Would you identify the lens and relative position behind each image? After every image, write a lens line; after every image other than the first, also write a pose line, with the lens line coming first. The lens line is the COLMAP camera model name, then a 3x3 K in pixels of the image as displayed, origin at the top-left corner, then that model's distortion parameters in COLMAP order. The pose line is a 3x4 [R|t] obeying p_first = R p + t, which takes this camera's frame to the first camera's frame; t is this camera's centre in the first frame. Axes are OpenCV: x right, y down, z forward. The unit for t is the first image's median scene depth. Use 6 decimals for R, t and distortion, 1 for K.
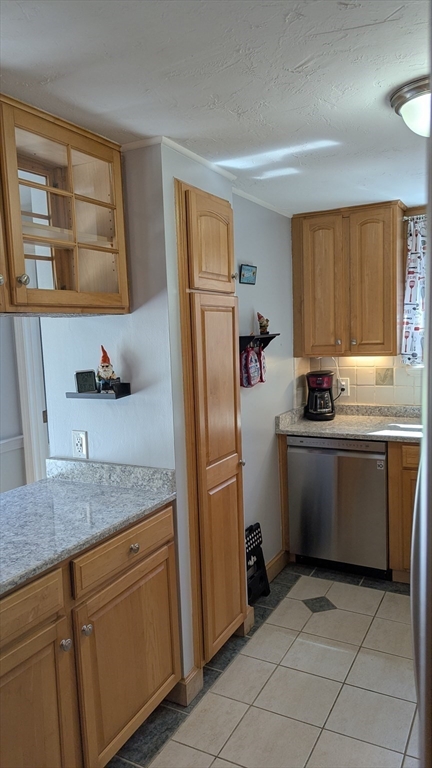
lens RADIAL K [[547.0, 0, 214.3], [0, 547.0, 385.1], [0, 0, 1]] dist [0.024895, -0.007053]
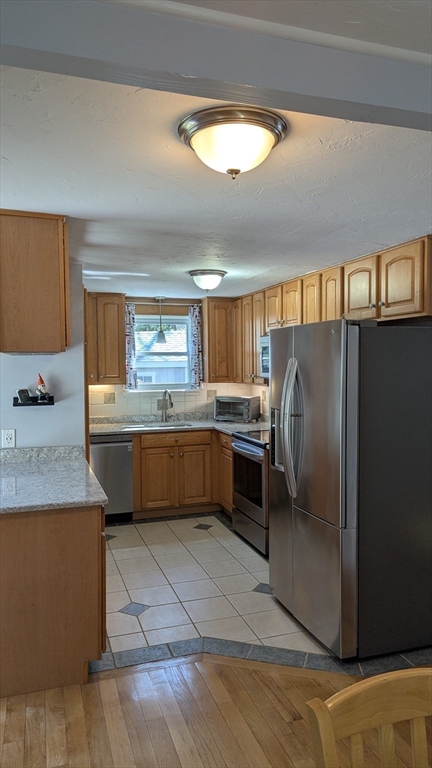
lens RADIAL K [[547.0, 0, 216.1], [0, 547.0, 384.5], [0, 0, 1]] dist [0.024895, -0.007053]
pose [[0.675468, 0.007723, 0.737349, -0.977336], [0.050614, 0.997101, -0.056810, 0.076096], [-0.735650, 0.075693, 0.673119, -0.444494]]
